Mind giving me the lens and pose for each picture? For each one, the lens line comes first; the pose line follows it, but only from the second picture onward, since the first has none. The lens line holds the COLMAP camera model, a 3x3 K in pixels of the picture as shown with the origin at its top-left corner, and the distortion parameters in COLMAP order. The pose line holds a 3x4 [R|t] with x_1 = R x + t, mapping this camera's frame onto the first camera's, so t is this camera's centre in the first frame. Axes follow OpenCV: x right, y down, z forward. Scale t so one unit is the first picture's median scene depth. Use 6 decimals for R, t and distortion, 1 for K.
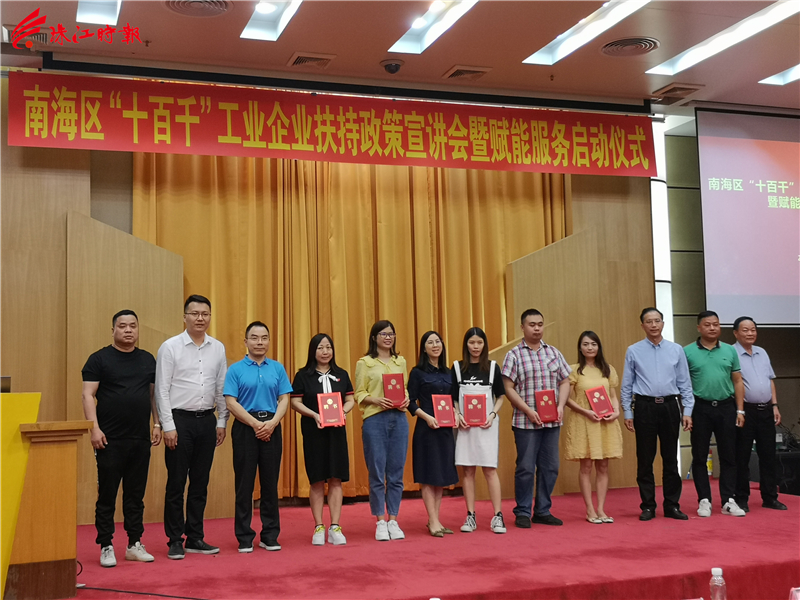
lens RADIAL K [[997.1, 0, 394.3], [0, 997.1, 300.7], [0, 0, 1]] dist [0.034980, 0.000000]
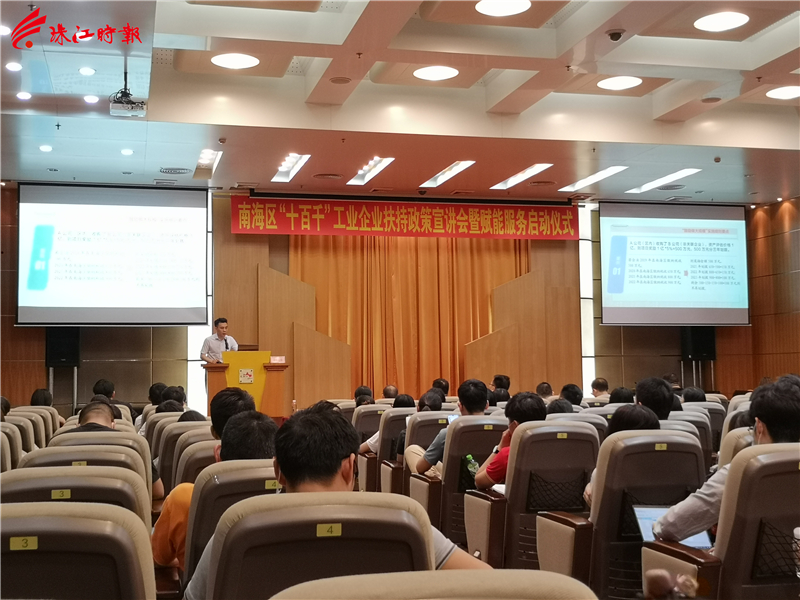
lens RADIAL K [[1049.4, 0, 402.1], [0, 1049.4, 297.0], [0, 0, 1]] dist [0.083253, 0.000000]
pose [[0.996558, 0.005587, -0.082708, 0.116592], [-0.004817, 0.999943, 0.009510, -0.042288], [0.082756, -0.009079, 0.996528, -0.951287]]
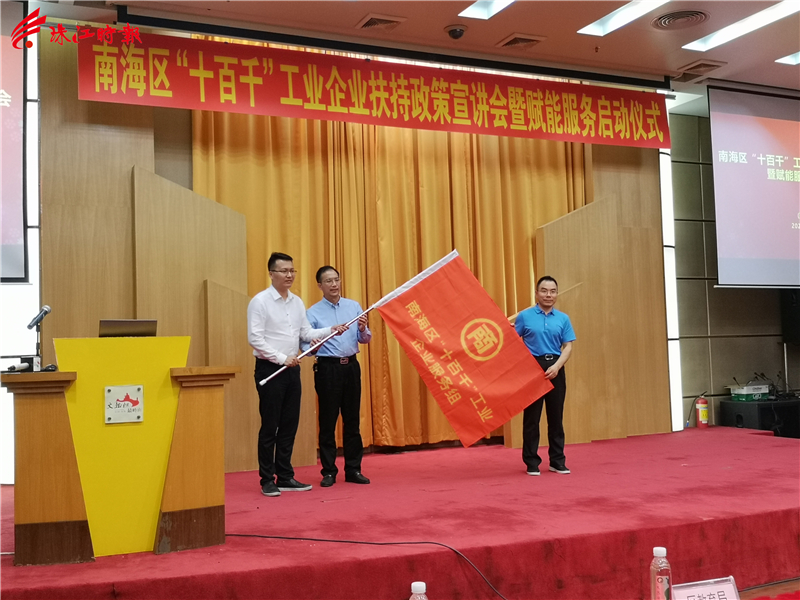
lens RADIAL K [[892.2, 0, 400.5], [0, 892.2, 303.2], [0, 0, 1]] dist [0.018607, 0.000000]
pose [[0.994864, -0.000613, 0.101221, -0.138201], [-0.001753, 0.999727, 0.023283, 0.022925], [-0.101207, -0.023341, 0.994592, 0.068879]]
